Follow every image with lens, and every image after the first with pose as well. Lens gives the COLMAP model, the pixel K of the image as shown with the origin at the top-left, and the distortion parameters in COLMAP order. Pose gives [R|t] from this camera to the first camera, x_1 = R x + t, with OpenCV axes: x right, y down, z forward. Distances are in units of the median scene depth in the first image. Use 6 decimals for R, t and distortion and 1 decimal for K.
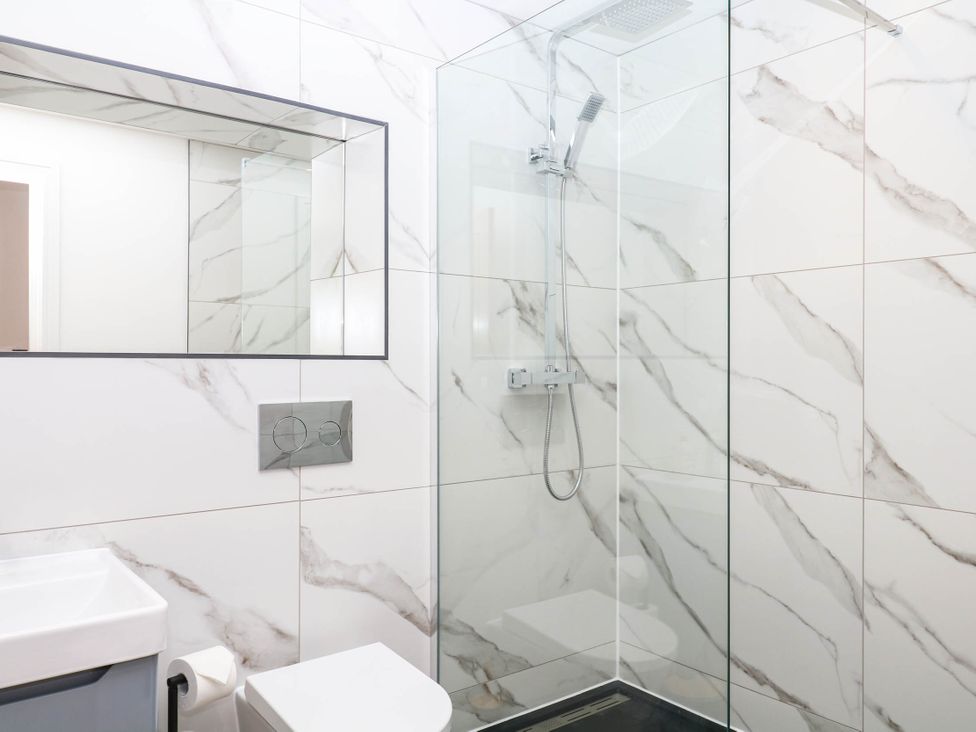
lens RADIAL K [[760.1, 0, 495.9], [0, 760.1, 367.8], [0, 0, 1]] dist [0.007547, -0.003120]
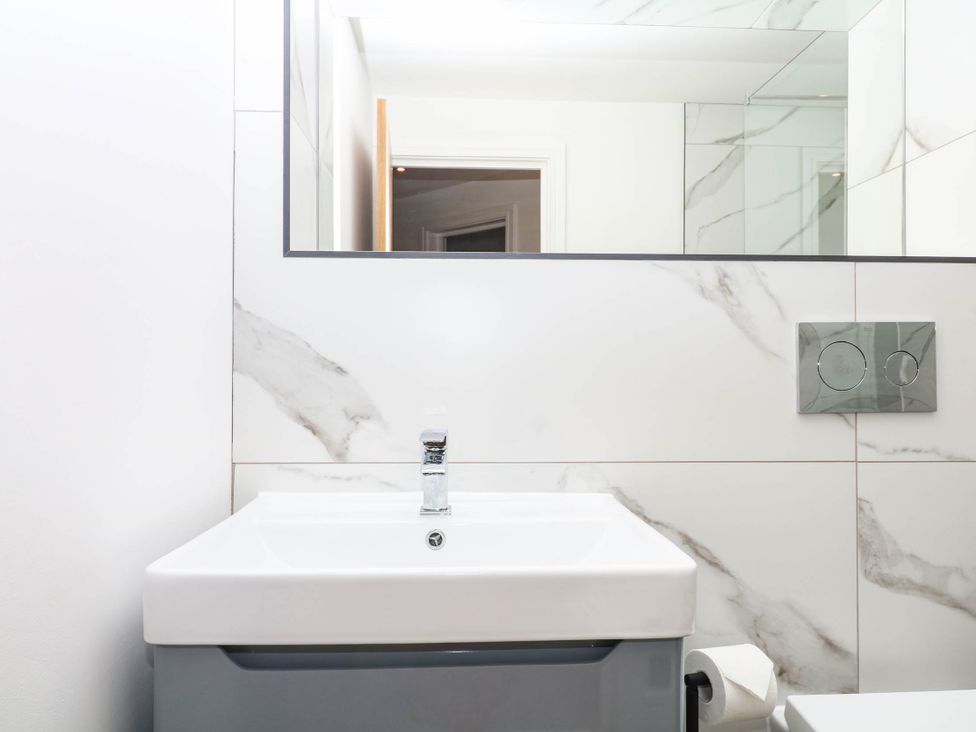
lens RADIAL K [[760.1, 0, 495.9], [0, 760.1, 367.8], [0, 0, 1]] dist [0.007547, -0.003120]
pose [[0.816099, -0.005691, -0.577884, -0.126958], [0.002165, 0.999975, -0.006791, 0.095538], [0.577908, 0.004291, 0.816091, 0.240602]]
